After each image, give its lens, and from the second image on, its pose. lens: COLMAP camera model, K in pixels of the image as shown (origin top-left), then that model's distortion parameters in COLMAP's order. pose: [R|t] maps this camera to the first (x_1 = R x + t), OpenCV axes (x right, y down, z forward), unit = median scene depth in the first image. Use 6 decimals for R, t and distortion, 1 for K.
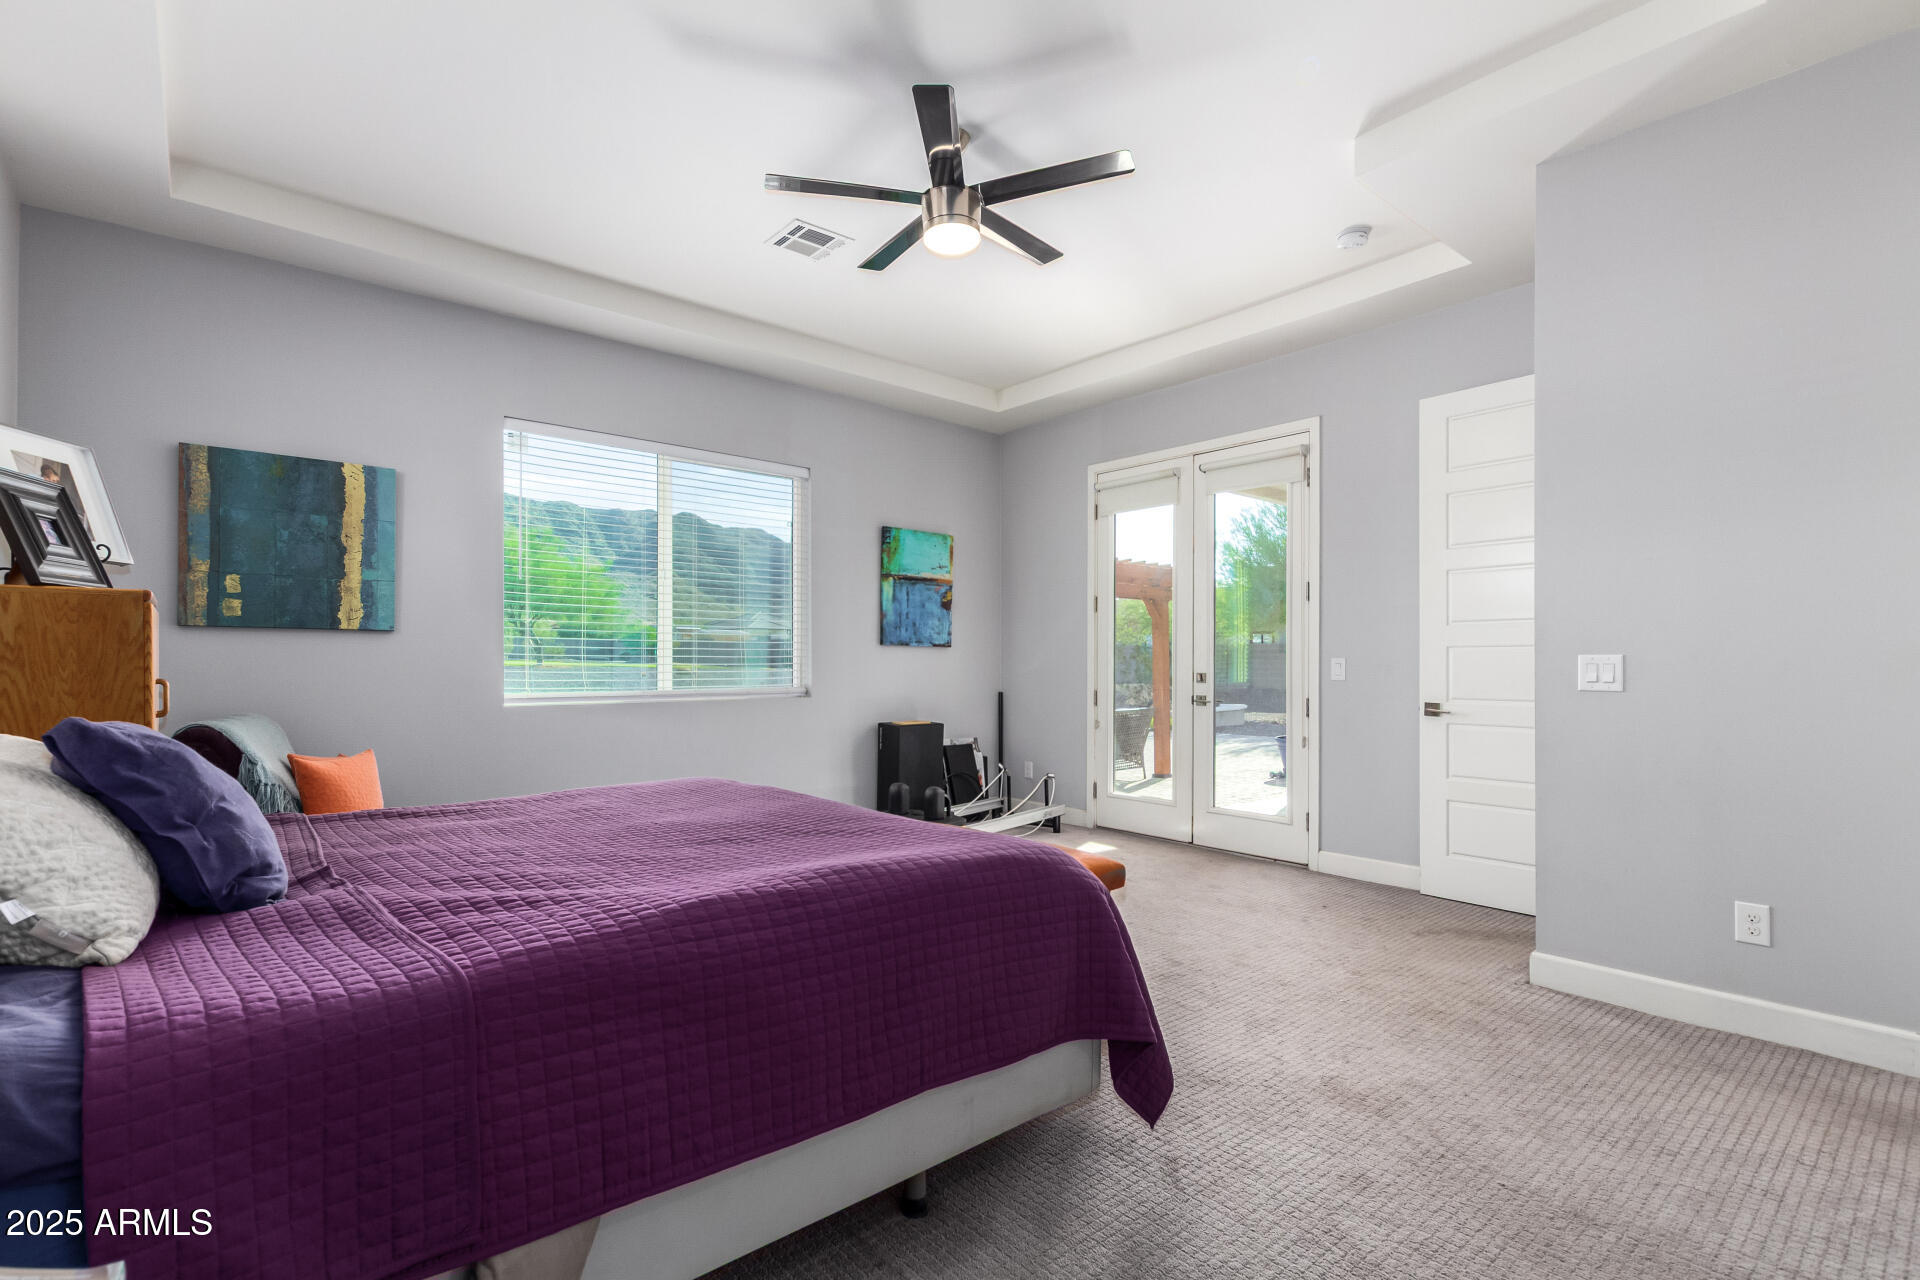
lens RADIAL K [[880.8, 0, 970.5], [0, 880.8, 652.7], [0, 0, 1]] dist [0.007364, -0.004226]
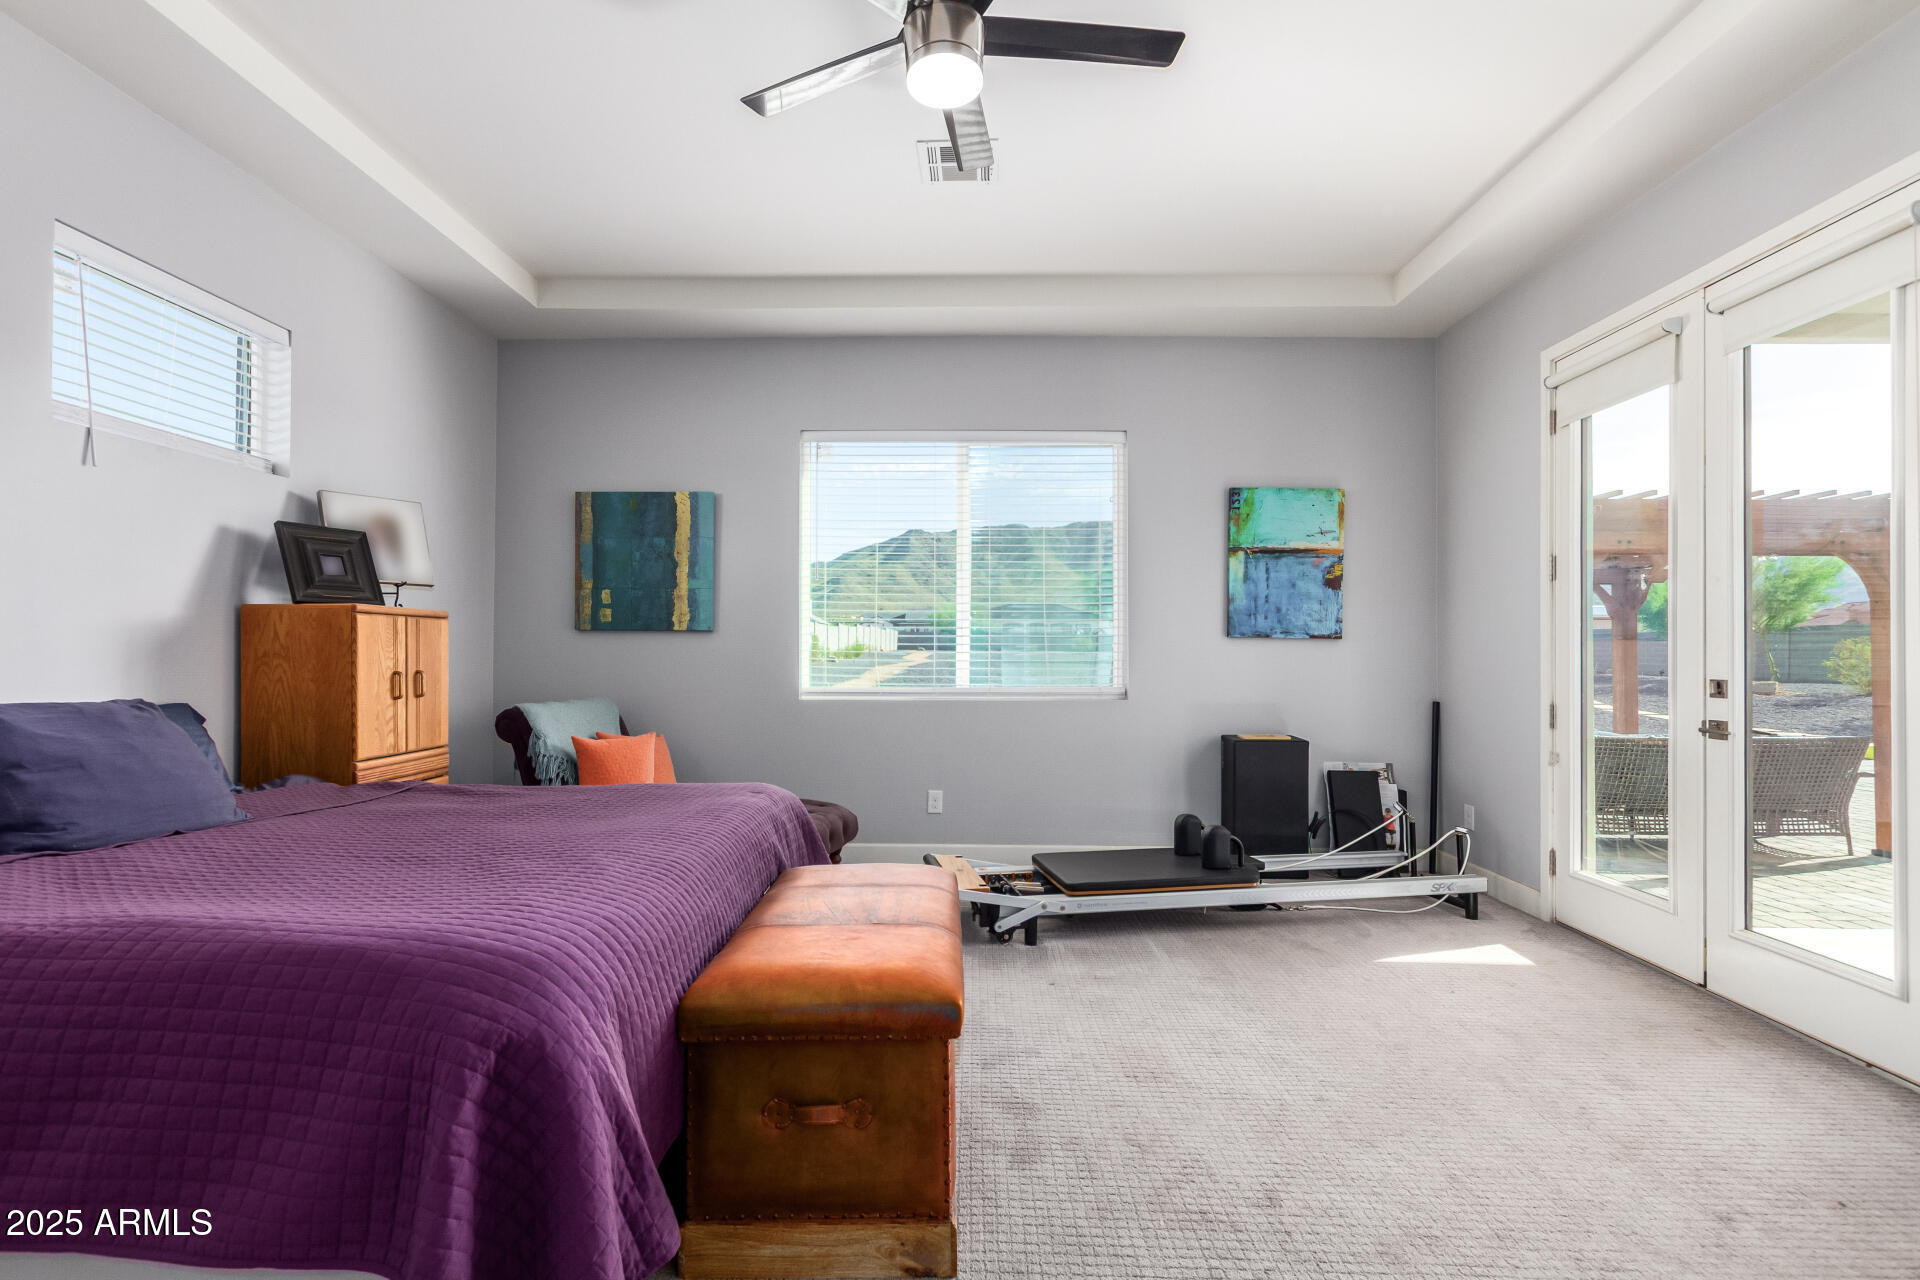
lens RADIAL K [[880.8, 0, 963.9], [0, 880.8, 643.7], [0, 0, 1]] dist [0.007364, -0.004226]
pose [[0.739802, -0.009016, -0.672765, 0.272226], [0.005323, 0.999957, -0.007548, 0.001871], [0.672804, 0.002002, 0.739818, 0.265142]]
